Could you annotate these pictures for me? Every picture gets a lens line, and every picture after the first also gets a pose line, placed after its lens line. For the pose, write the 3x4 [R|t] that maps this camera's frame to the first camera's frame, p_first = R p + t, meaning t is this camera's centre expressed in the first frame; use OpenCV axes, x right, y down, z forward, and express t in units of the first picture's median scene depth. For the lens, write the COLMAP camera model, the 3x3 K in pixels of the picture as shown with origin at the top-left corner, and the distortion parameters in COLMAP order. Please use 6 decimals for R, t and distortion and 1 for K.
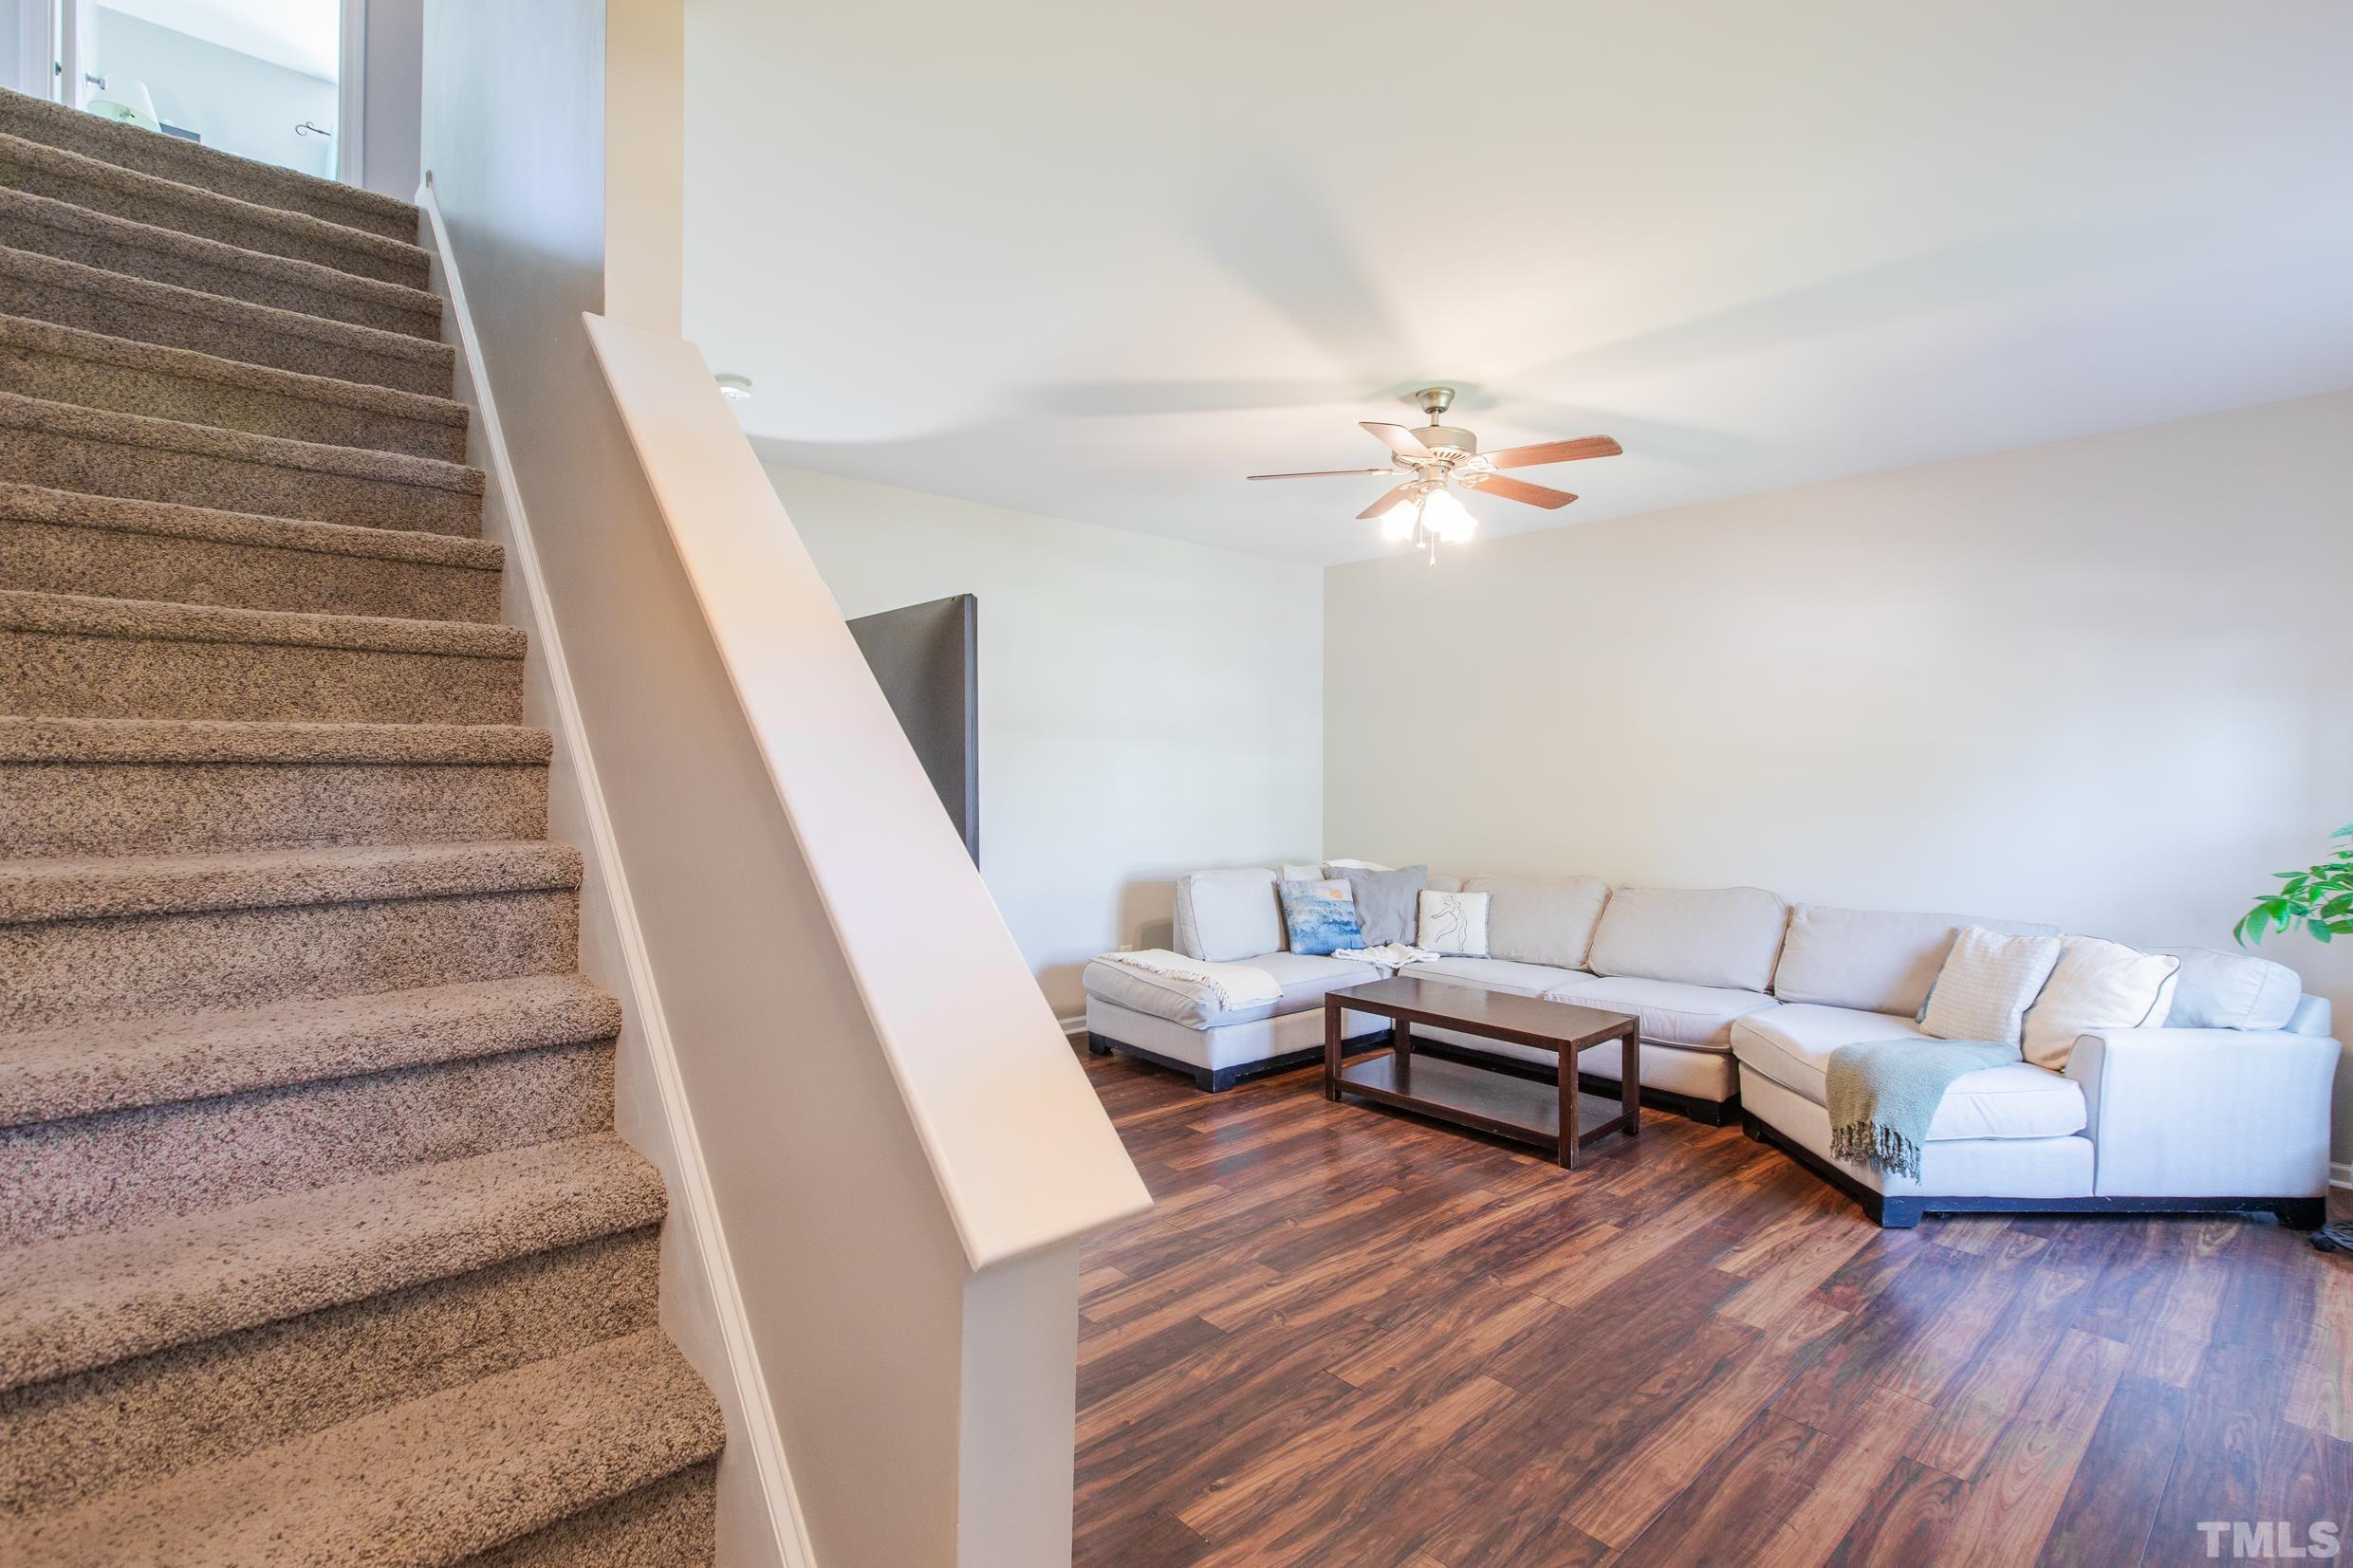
lens RADIAL K [[1097.5, 0, 1181.7], [0, 1097.5, 763.4], [0, 0, 1]] dist [0.003105, -0.002945]
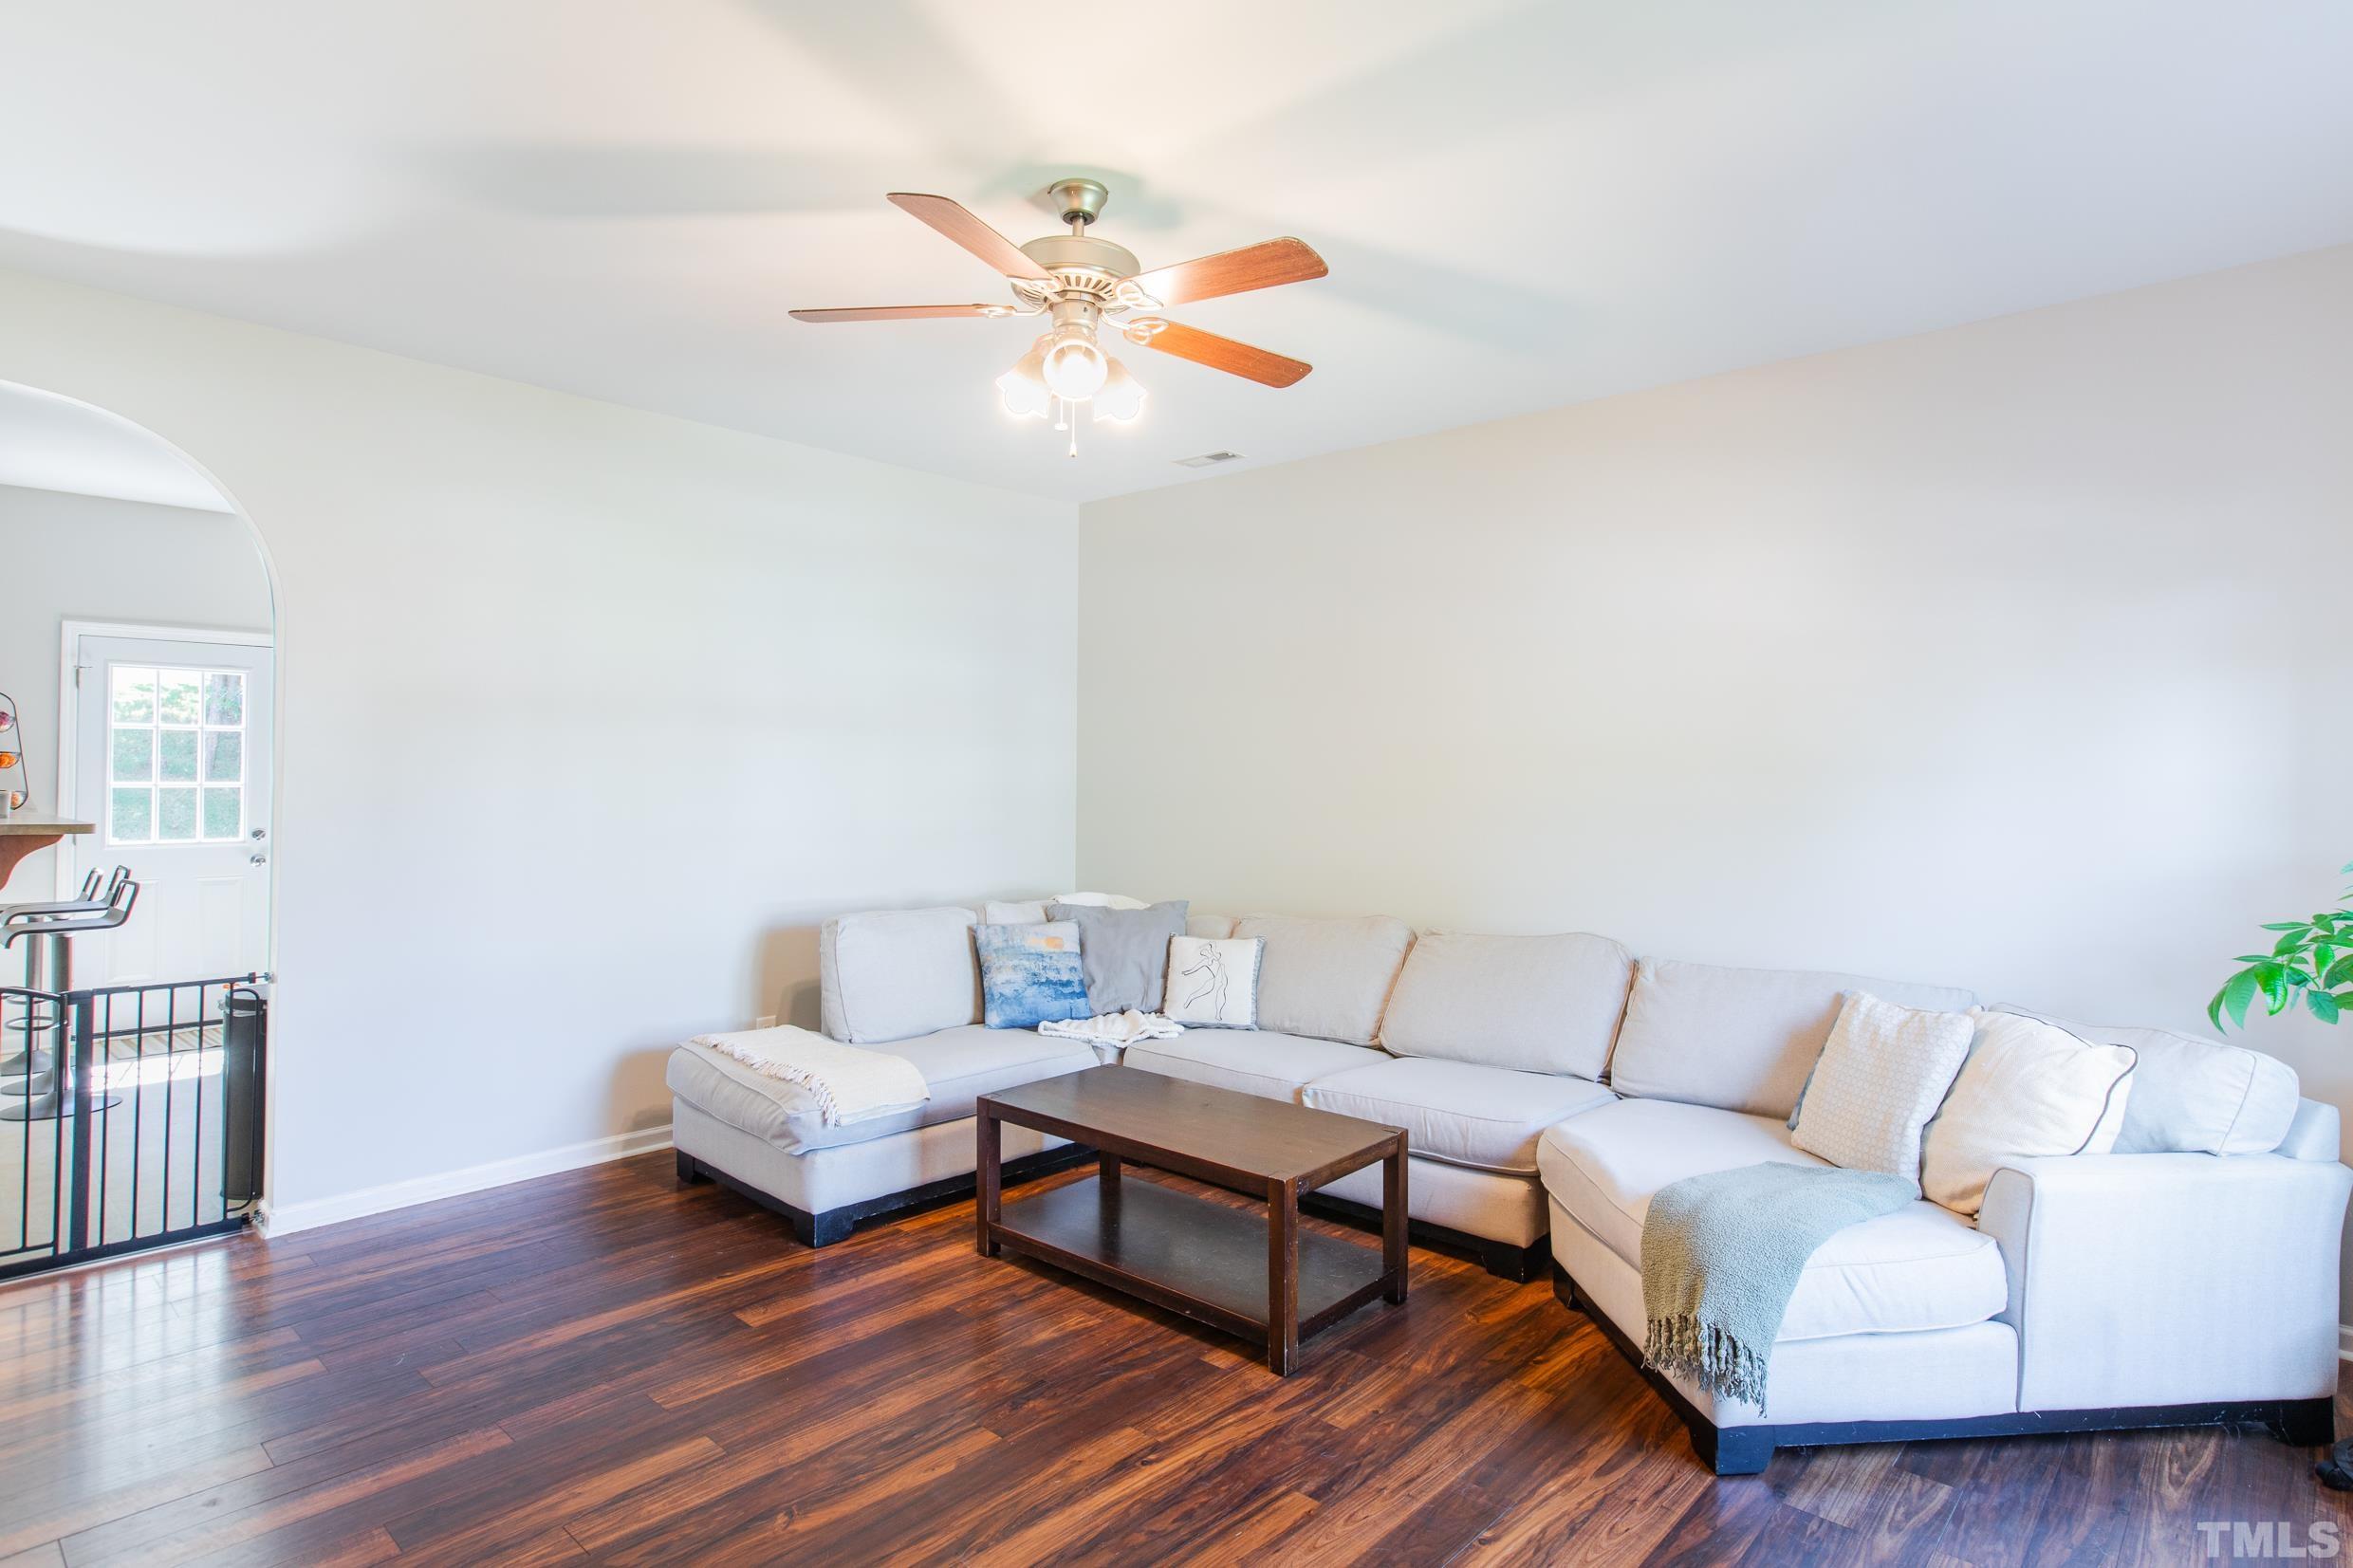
lens RADIAL K [[1252.6, 0, 1187.0], [0, 1252.6, 759.5], [0, 0, 1]] dist [-0.001192, -0.000339]
pose [[0.995098, 0.002834, 0.098854, 0.223487], [-0.002382, 0.999986, -0.004685, 0.002779], [-0.098866, 0.004426, 0.995091, 0.258532]]
